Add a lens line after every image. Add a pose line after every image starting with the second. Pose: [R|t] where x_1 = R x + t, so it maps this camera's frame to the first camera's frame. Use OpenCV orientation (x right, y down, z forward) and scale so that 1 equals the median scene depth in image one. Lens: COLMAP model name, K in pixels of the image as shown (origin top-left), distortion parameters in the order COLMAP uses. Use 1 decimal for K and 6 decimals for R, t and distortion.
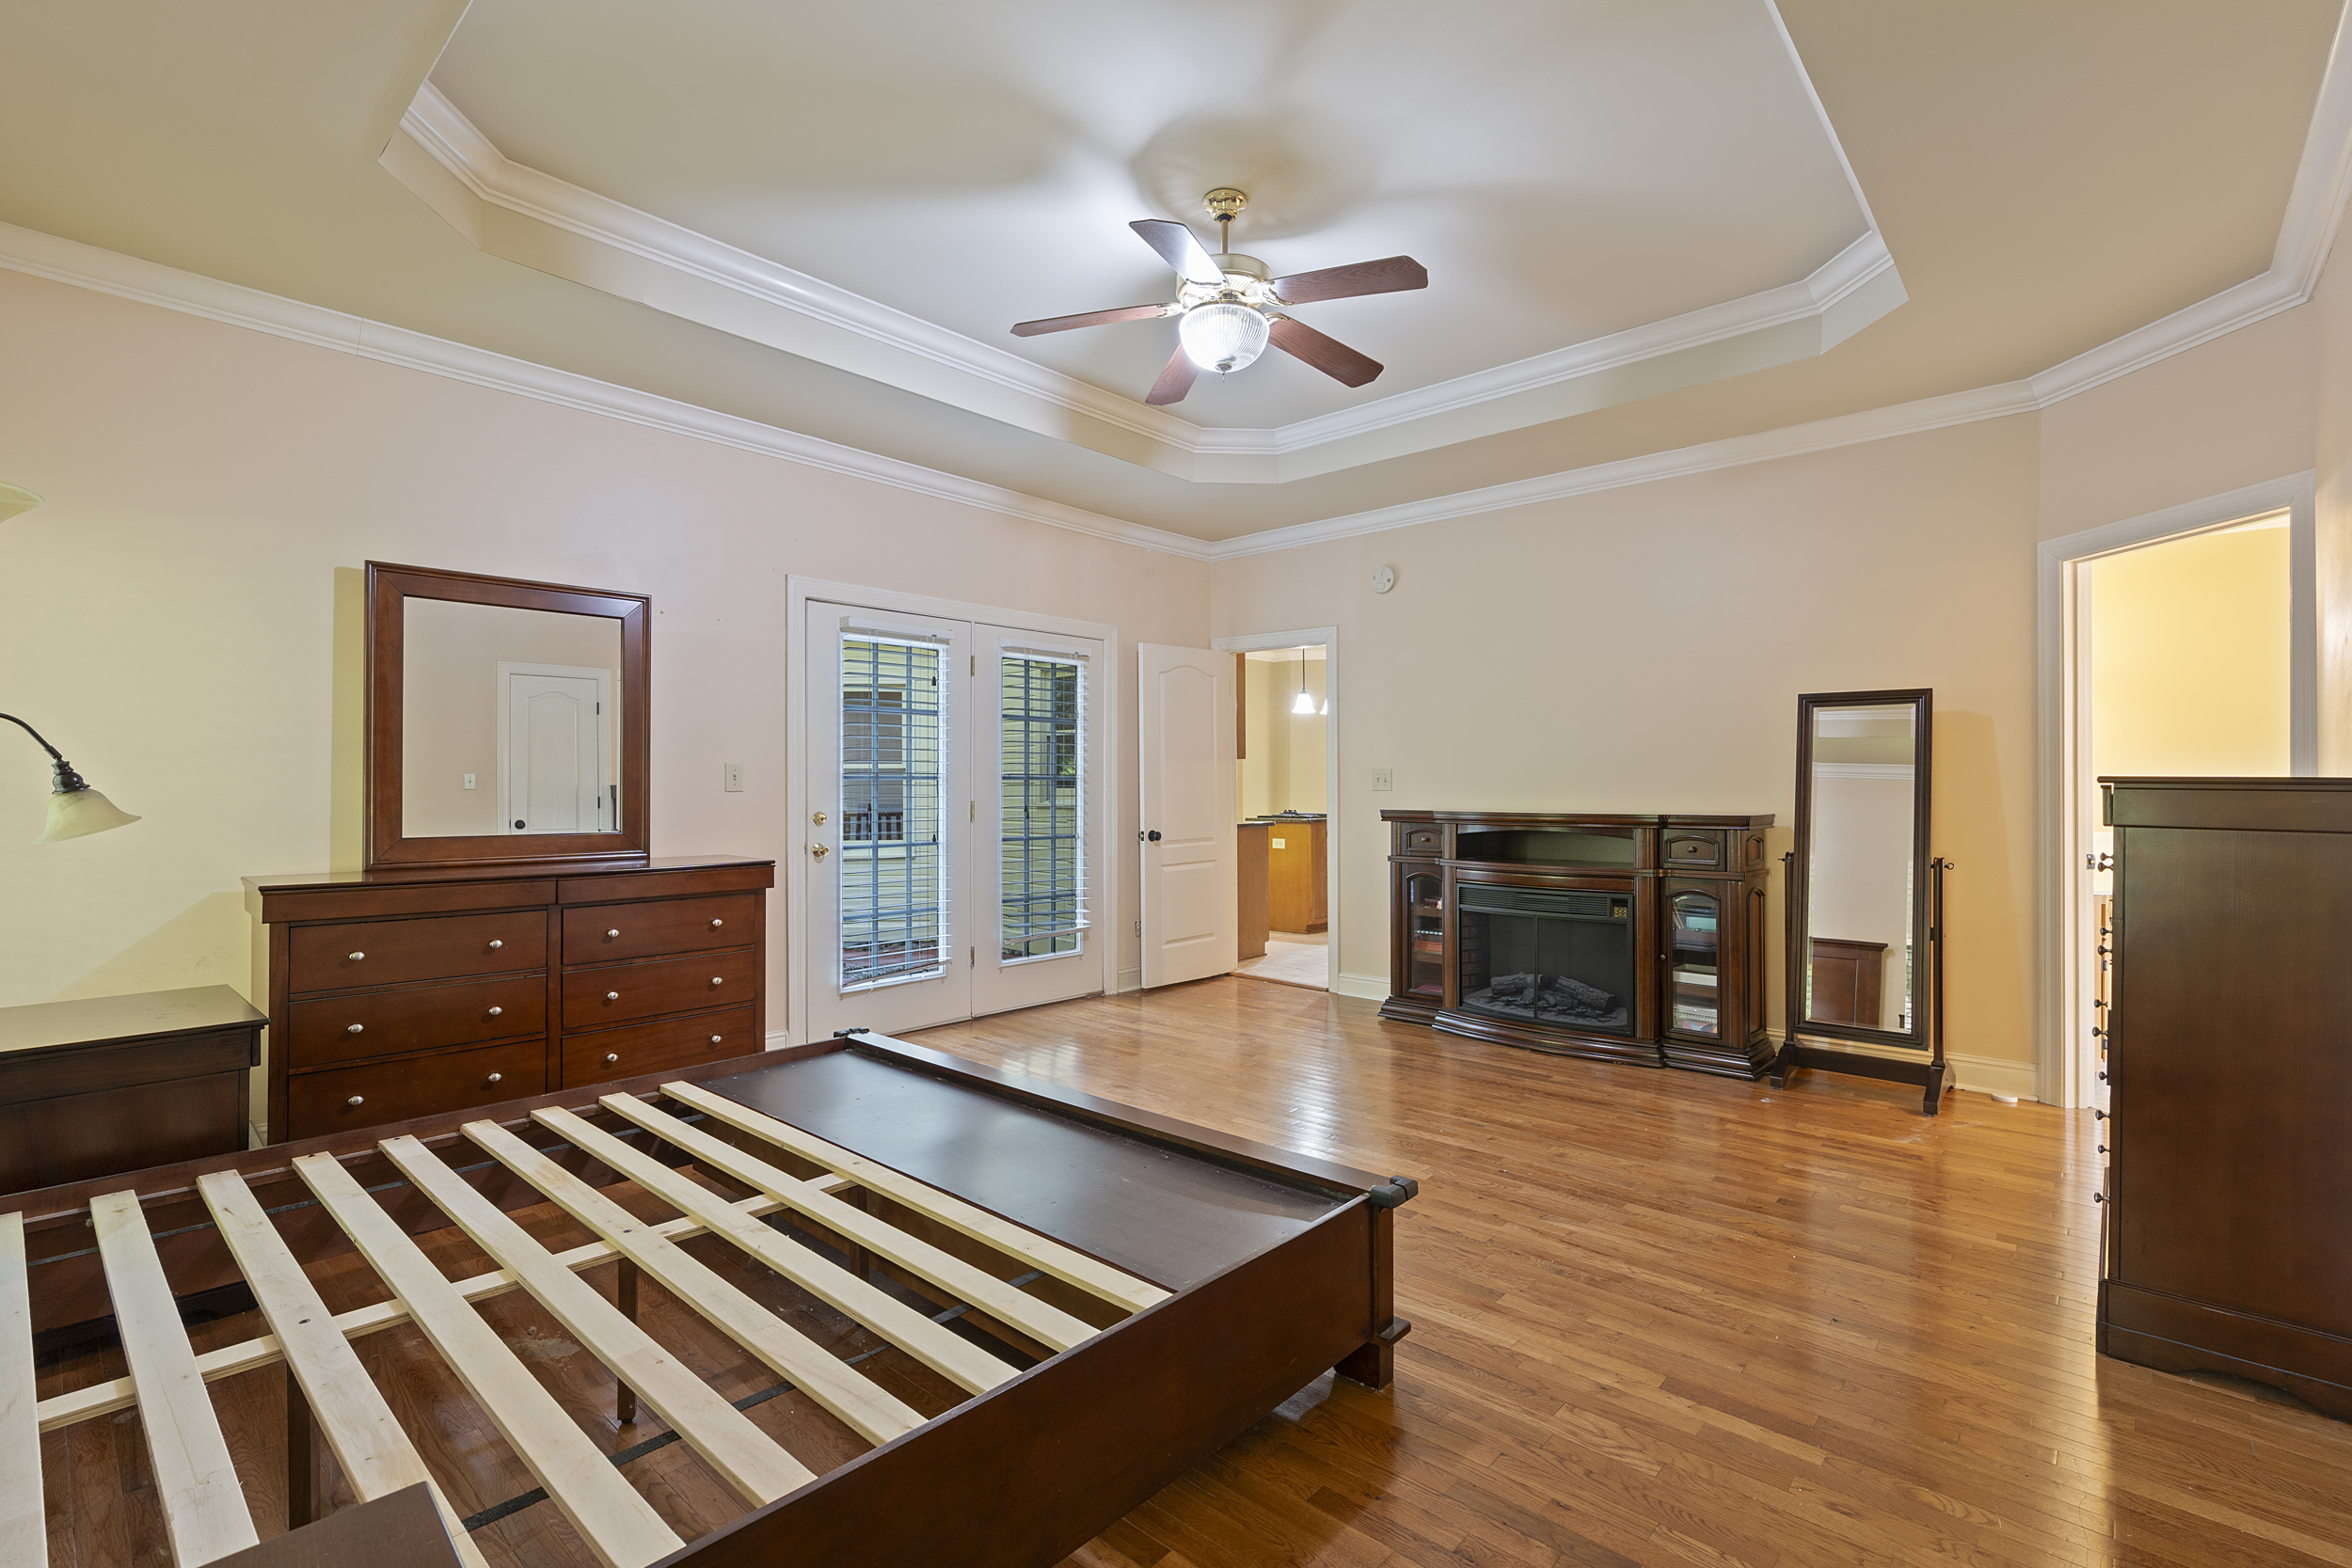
lens RADIAL K [[1068.8, 0, 1173.4], [0, 1068.8, 773.6], [0, 0, 1]] dist [-0.007108, 0.001213]
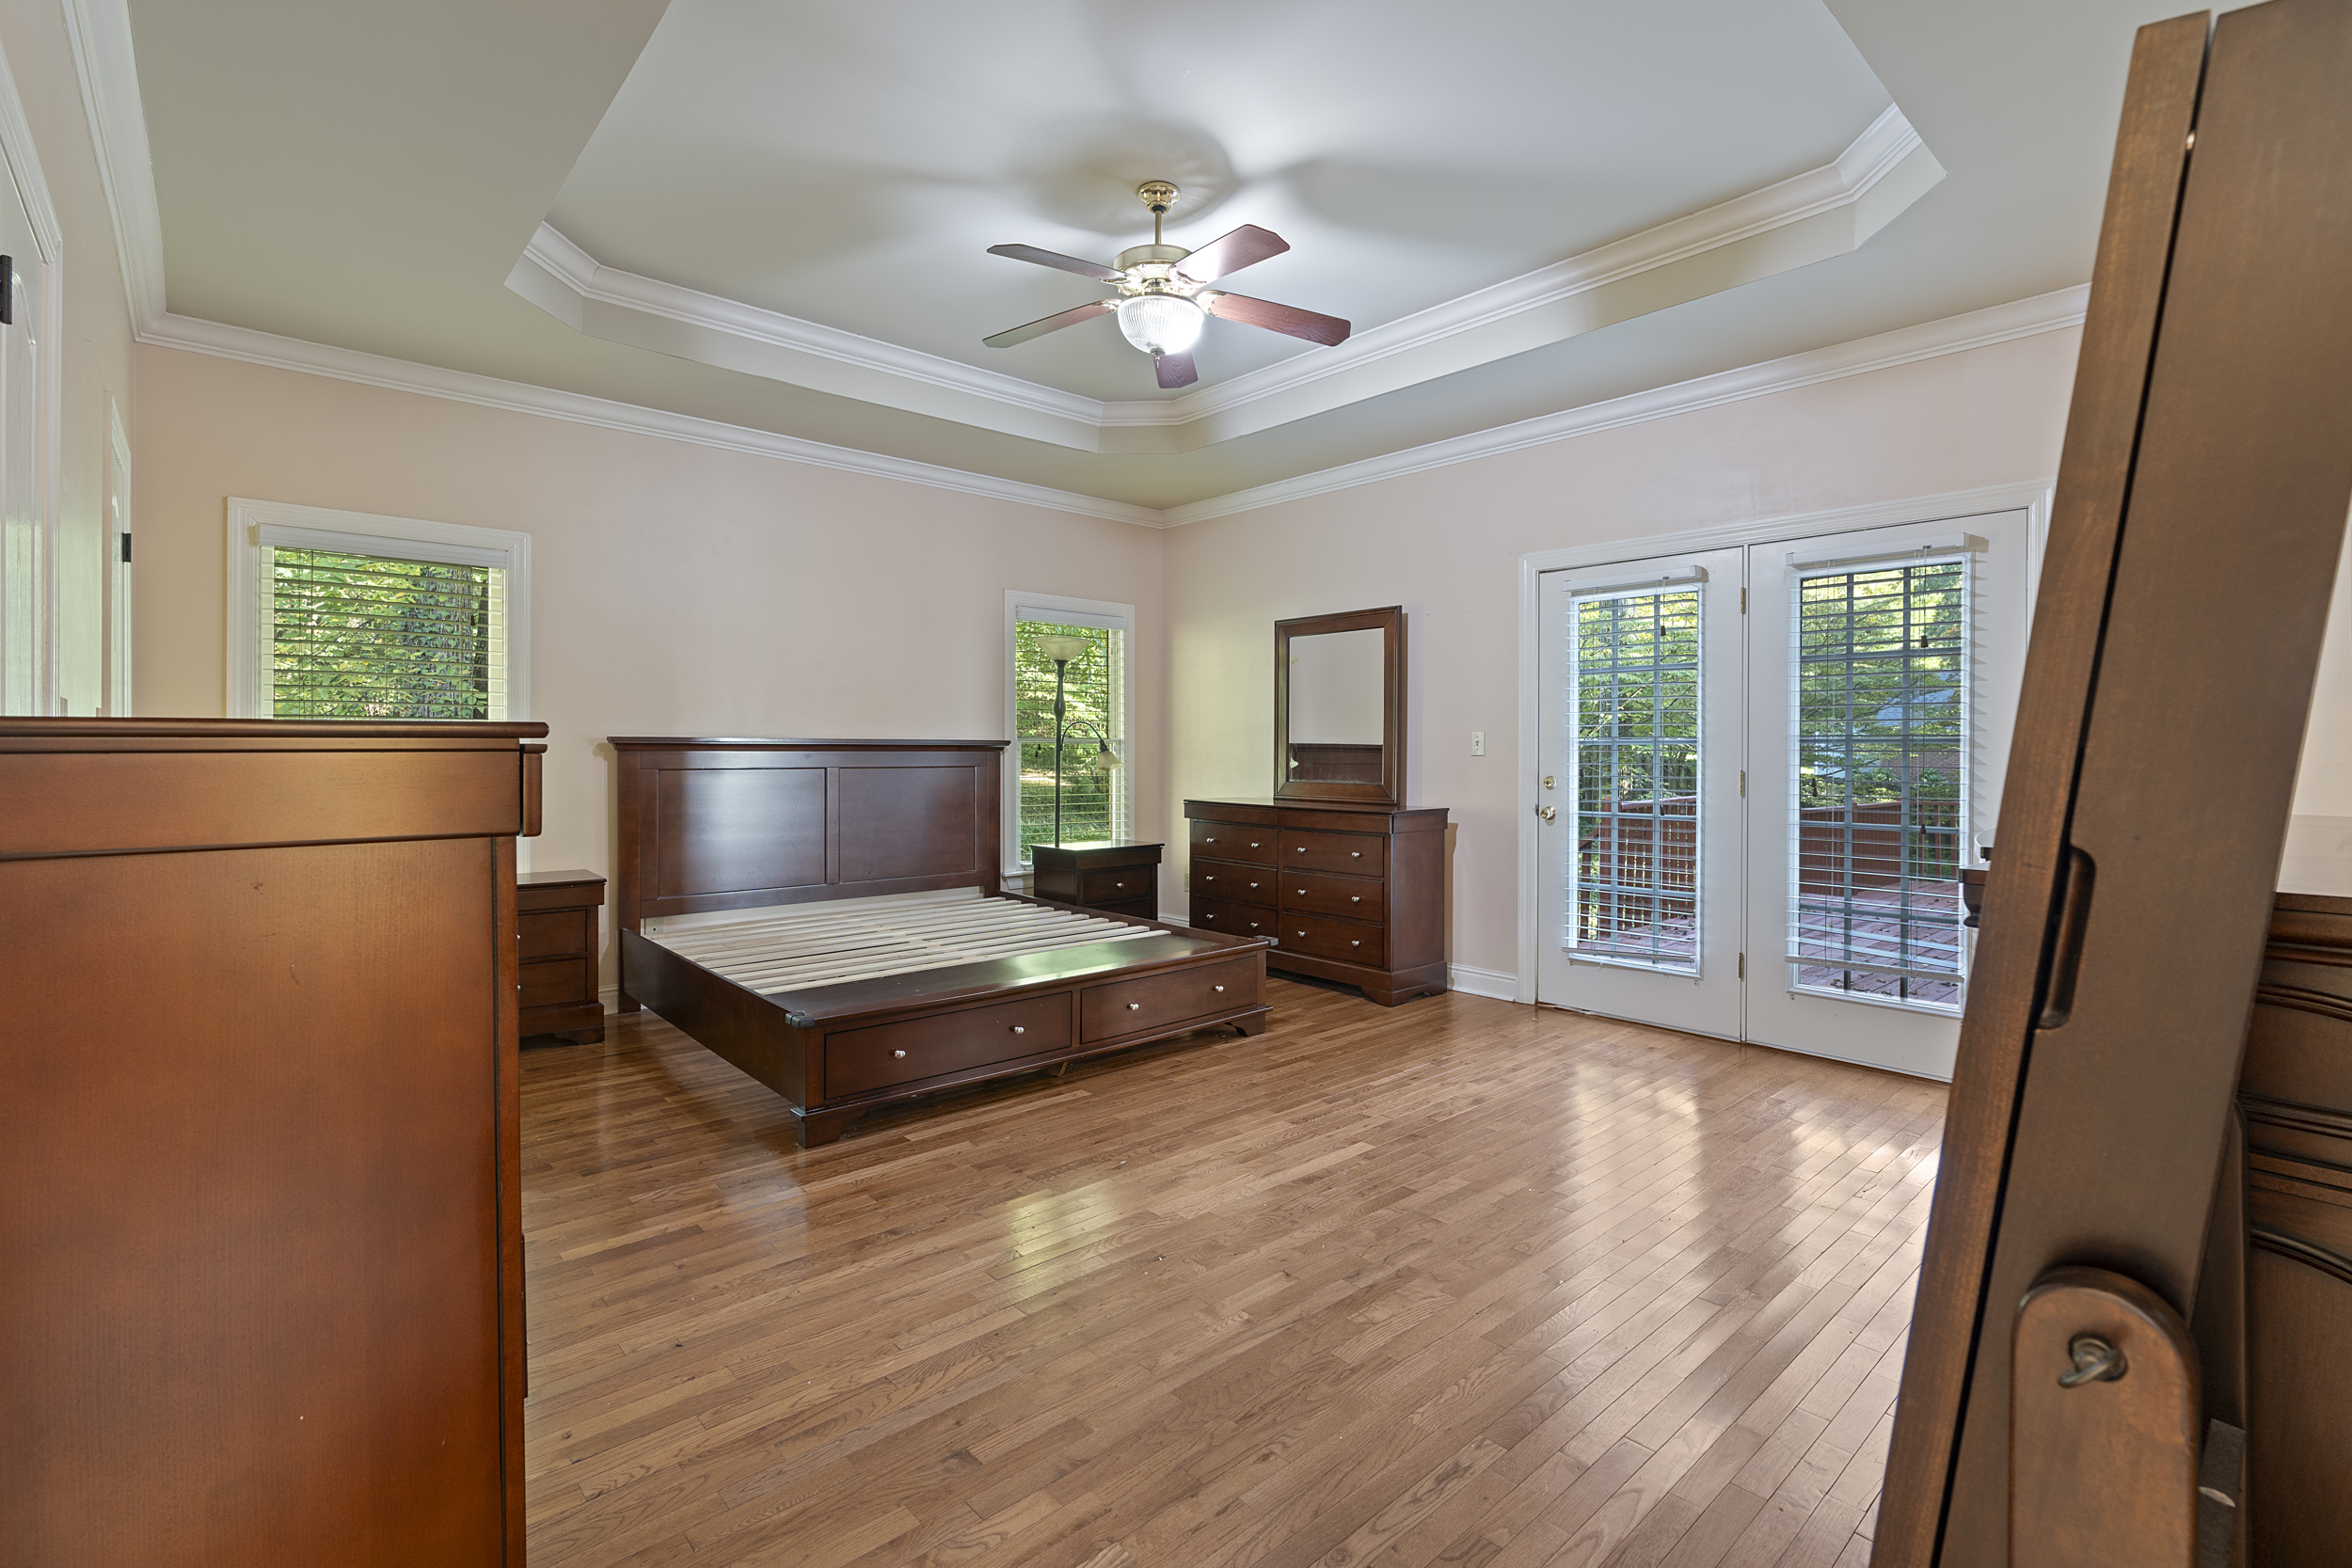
lens RADIAL K [[1068.8, 0, 1188.8], [0, 1068.8, 749.3], [0, 0, 1]] dist [-0.007108, 0.001213]
pose [[-0.105418, -0.001696, -0.994427, 0.929724], [0.008020, 0.999965, -0.002556, 0.012239], [0.994396, -0.008245, -0.105401, 0.966527]]
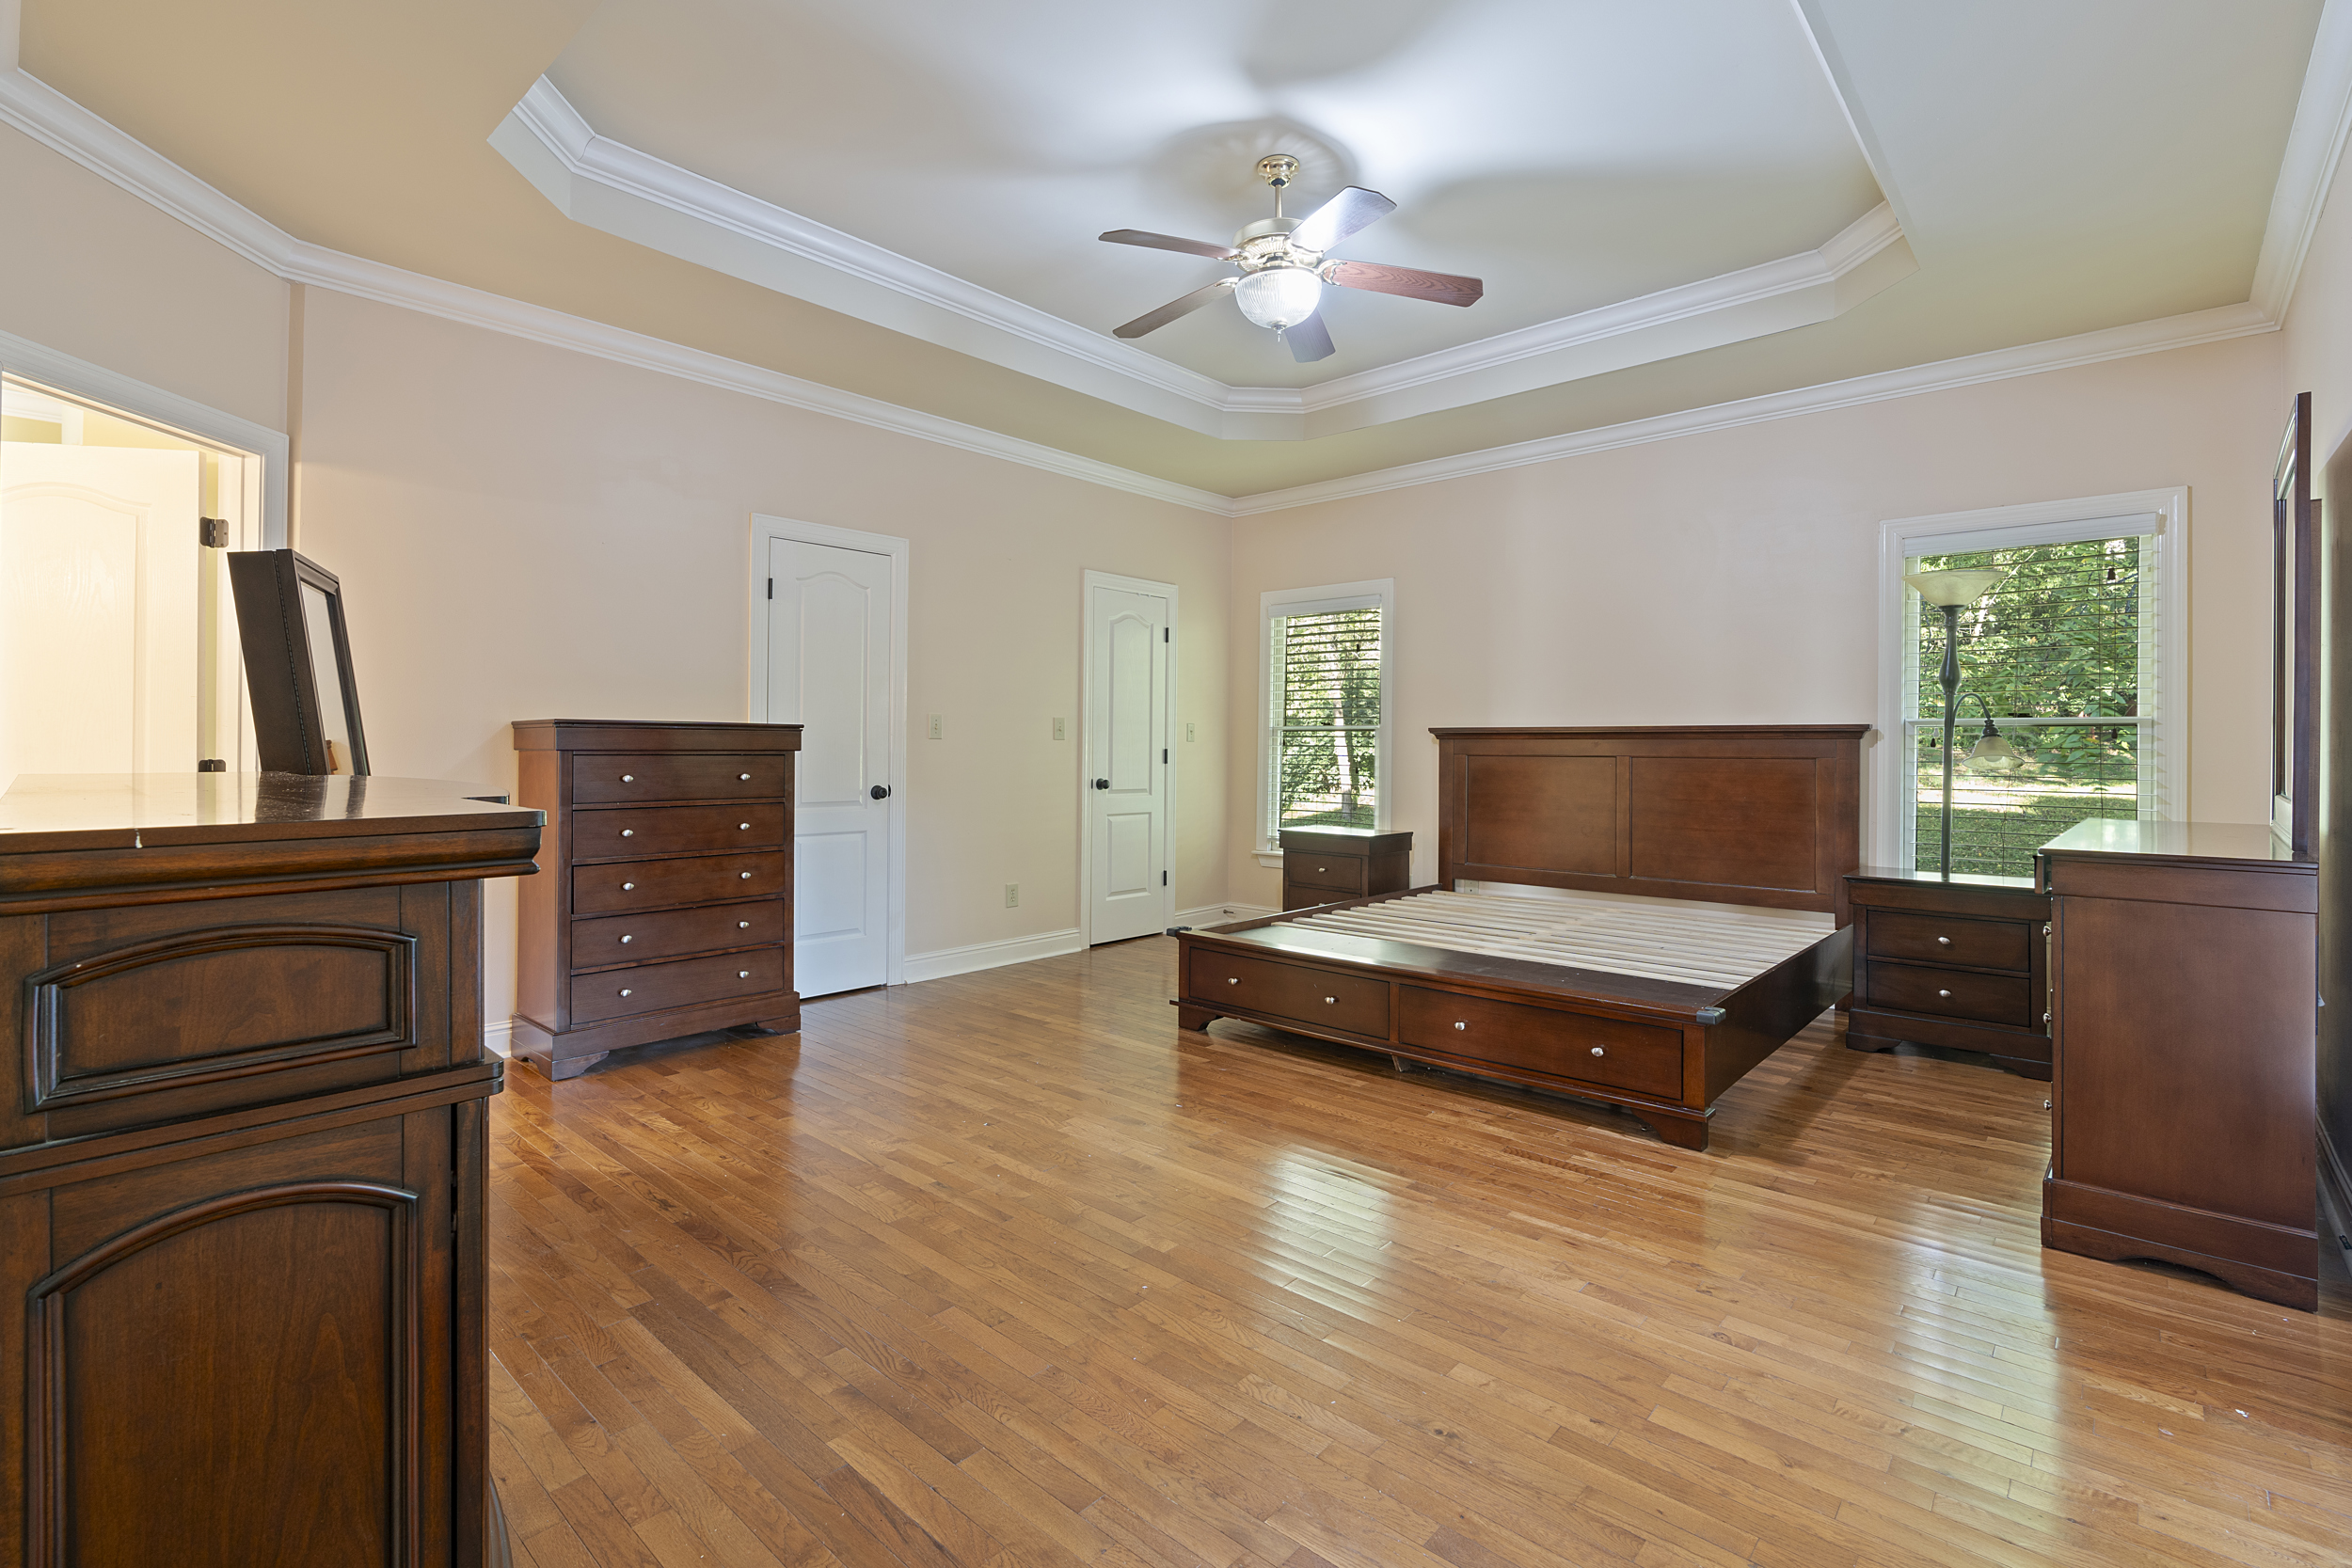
lens RADIAL K [[1068.8, 0, 1184.9], [0, 1068.8, 743.6], [0, 0, 1]] dist [-0.007108, 0.001213]
pose [[-0.999985, -0.005204, 0.001592, 0.116998], [-0.005221, 0.999932, -0.010383, 0.030631], [-0.001537, -0.010391, -0.999945, 1.729191]]
